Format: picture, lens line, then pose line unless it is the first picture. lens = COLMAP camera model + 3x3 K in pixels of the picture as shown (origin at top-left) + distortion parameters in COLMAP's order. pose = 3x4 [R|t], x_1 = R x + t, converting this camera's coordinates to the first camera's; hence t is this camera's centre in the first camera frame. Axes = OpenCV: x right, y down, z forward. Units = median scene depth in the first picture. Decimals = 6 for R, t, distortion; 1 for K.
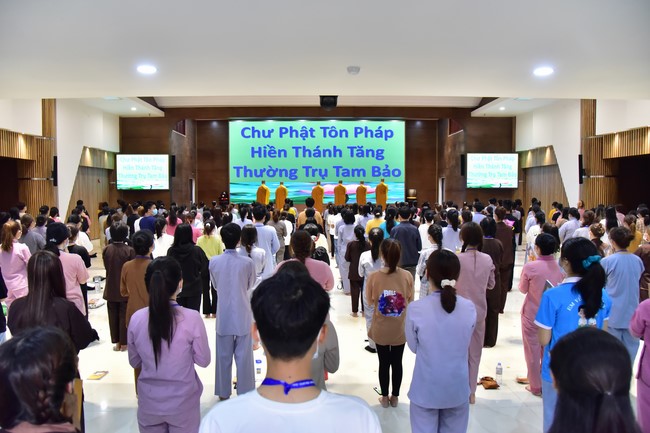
lens RADIAL K [[506.9, 0, 327.2], [0, 506.9, 215.1], [0, 0, 1]] dist [0.002133, 0.032064]
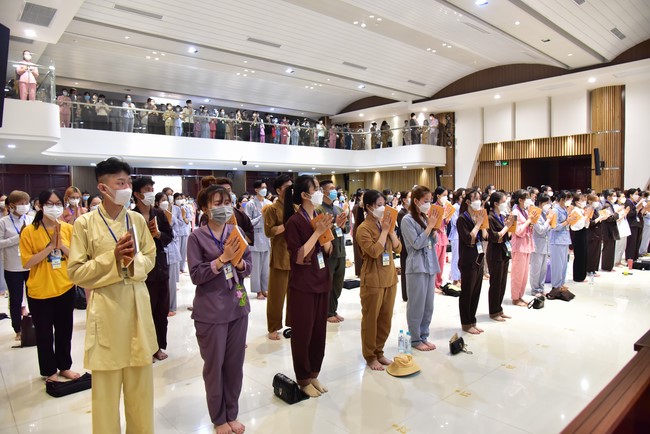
lens RADIAL K [[490.5, 0, 325.2], [0, 490.5, 216.3], [0, 0, 1]] dist [0.065362, -0.001126]
pose [[-0.745065, 0.051132, -0.665029, 0.495764], [-0.007703, 0.996331, 0.085234, -0.043306], [0.666947, 0.068628, -0.741938, 1.086136]]
